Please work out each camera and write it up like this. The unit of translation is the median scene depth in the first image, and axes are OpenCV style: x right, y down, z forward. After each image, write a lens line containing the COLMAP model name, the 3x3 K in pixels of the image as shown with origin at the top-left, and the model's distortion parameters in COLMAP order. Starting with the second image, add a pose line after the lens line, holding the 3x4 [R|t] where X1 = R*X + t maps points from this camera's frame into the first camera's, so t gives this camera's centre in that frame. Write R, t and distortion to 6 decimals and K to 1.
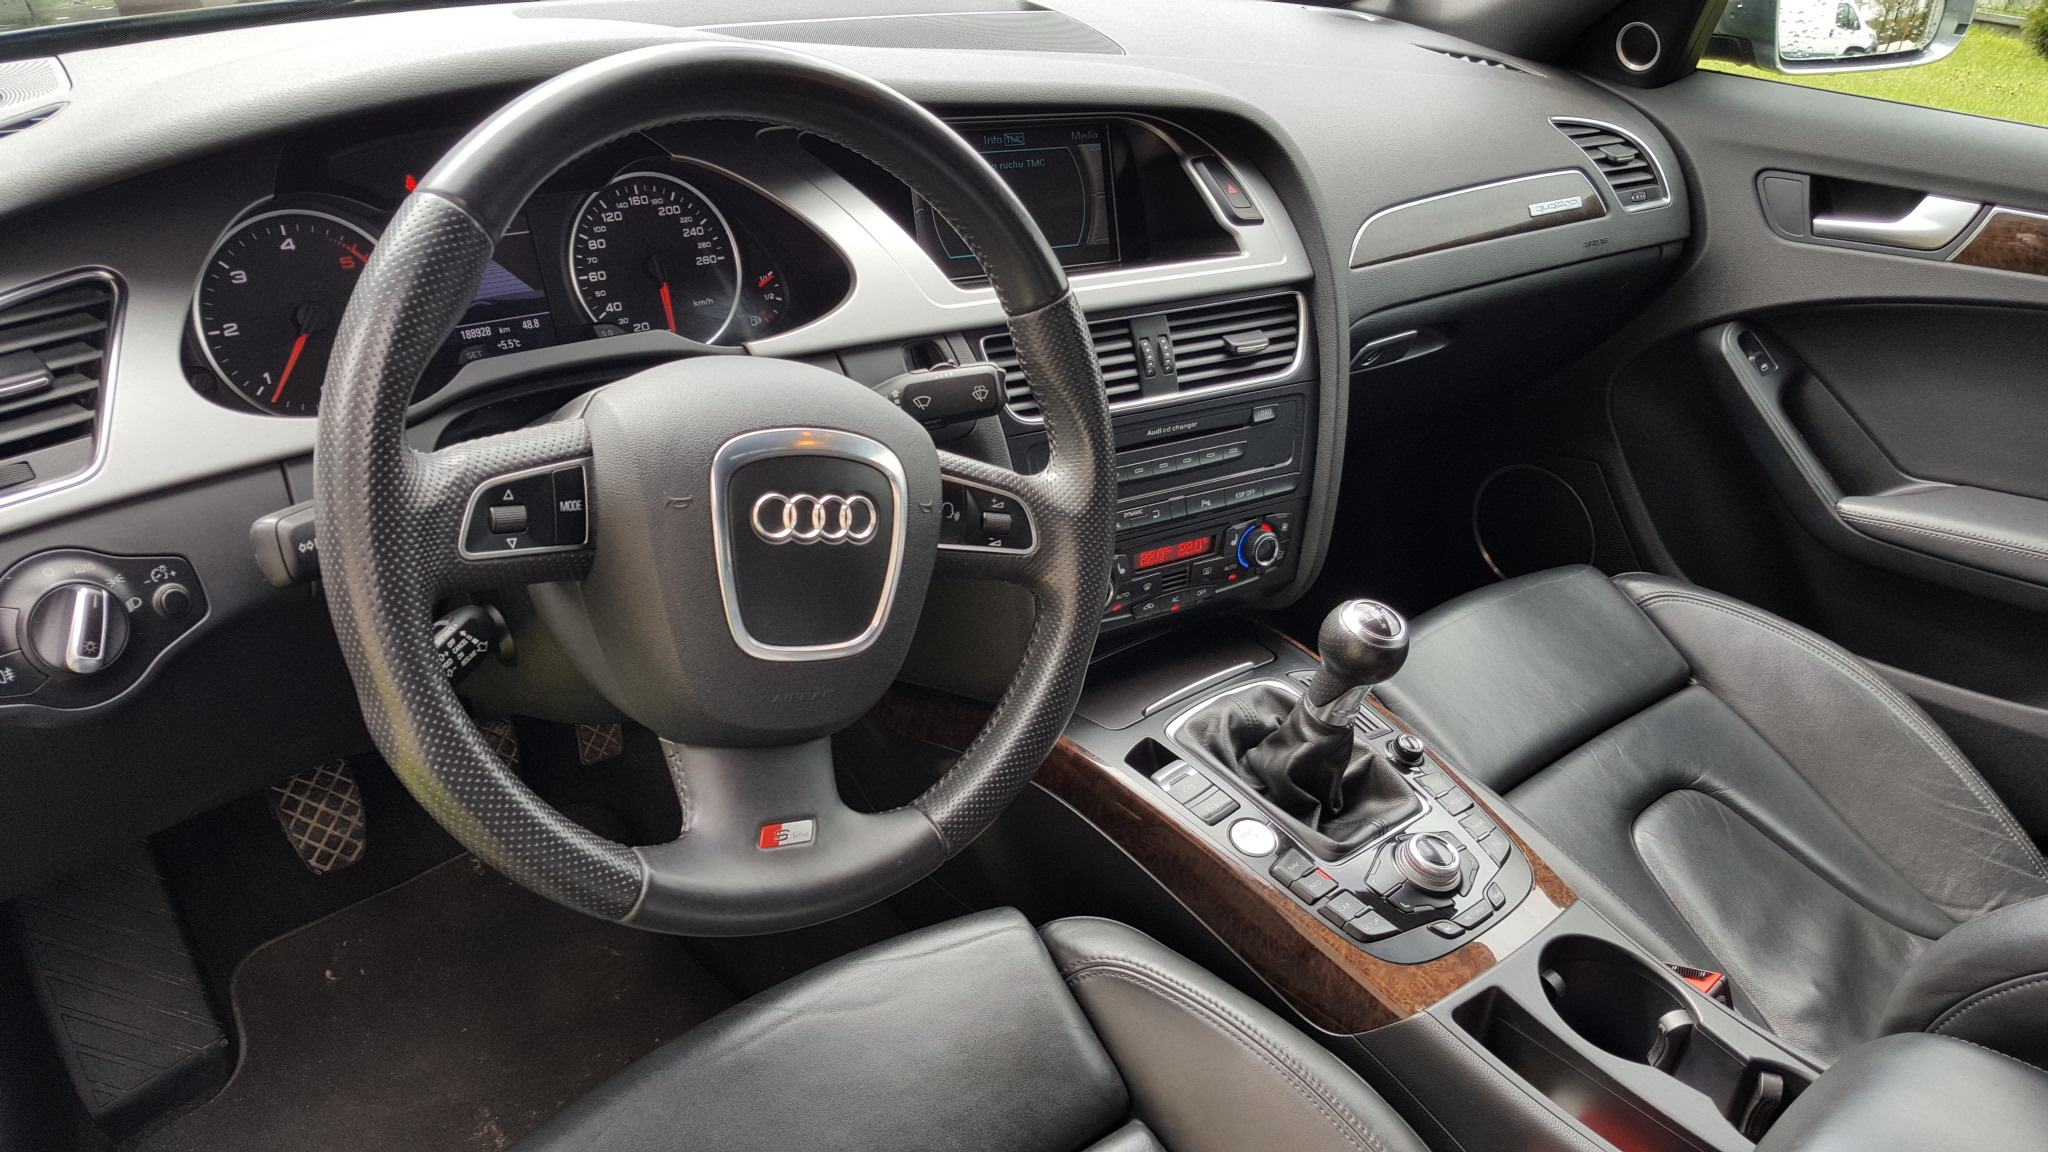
lens RADIAL K [[1505.6, 0, 1005.0], [0, 1505.6, 612.7], [0, 0, 1]] dist [0.098348, -0.114439]
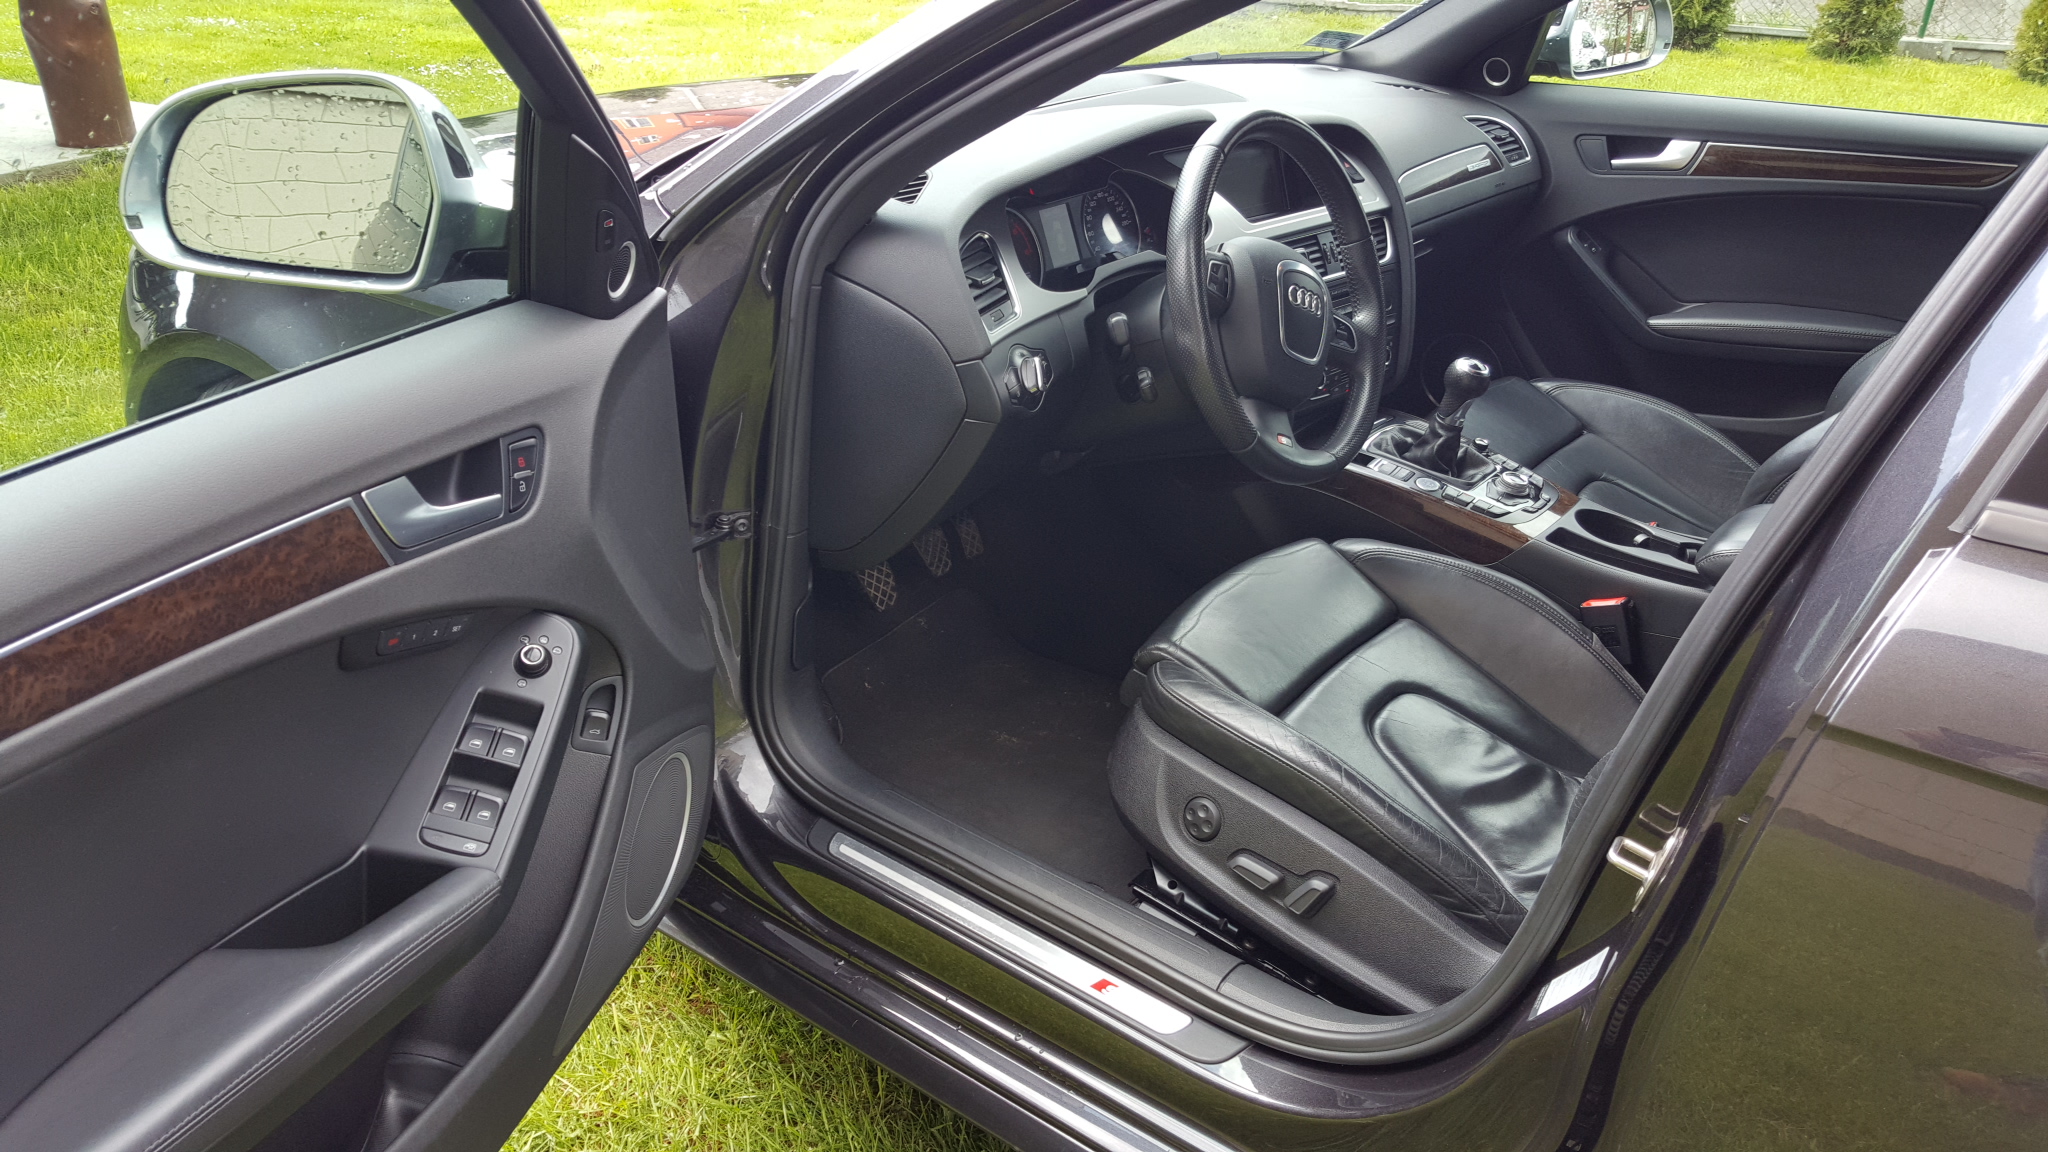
lens RADIAL K [[1505.6, 0, 1005.0], [0, 1505.6, 612.7], [0, 0, 1]] dist [0.098348, -0.114439]
pose [[0.978640, -0.135235, 0.154839, -0.500730], [0.140008, 0.989942, -0.020292, 0.197213], [-0.150538, 0.041538, 0.987731, -0.613575]]
